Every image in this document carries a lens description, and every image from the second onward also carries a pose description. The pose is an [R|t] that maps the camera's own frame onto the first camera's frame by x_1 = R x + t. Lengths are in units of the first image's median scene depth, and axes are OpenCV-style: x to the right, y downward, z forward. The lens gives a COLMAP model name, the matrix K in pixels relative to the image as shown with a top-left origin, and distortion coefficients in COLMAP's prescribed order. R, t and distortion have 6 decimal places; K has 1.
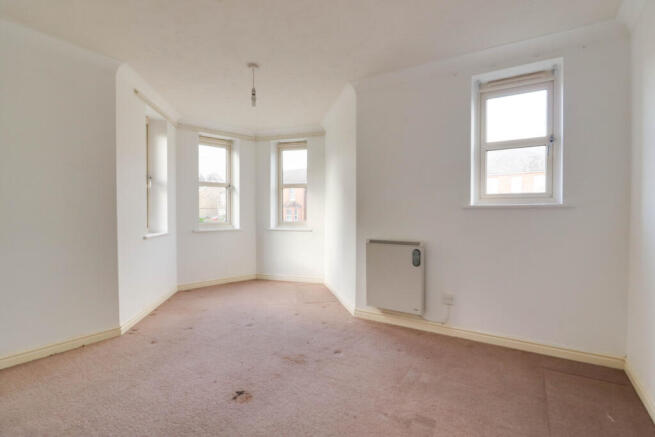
lens RADIAL K [[329.6, 0, 327.5], [0, 329.6, 218.5], [0, 0, 1]] dist [-0.013468, -0.000522]
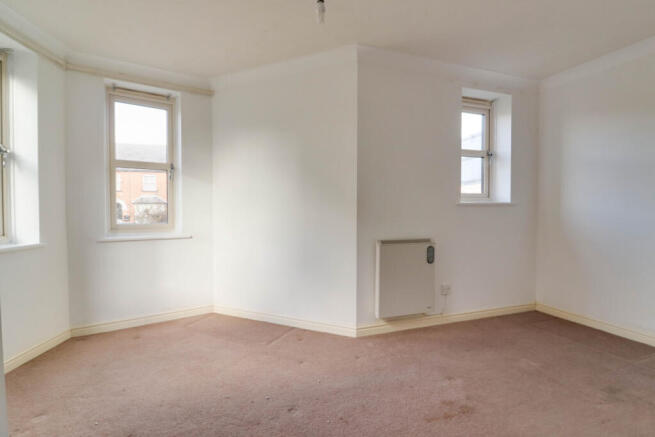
lens RADIAL K [[329.6, 0, 327.5], [0, 329.6, 218.5], [0, 0, 1]] dist [-0.013468, -0.000522]
pose [[0.586348, -0.025008, 0.809673, -0.671331], [0.017374, 0.999682, 0.018295, -0.011619], [-0.809873, 0.003340, 0.586596, 0.643418]]
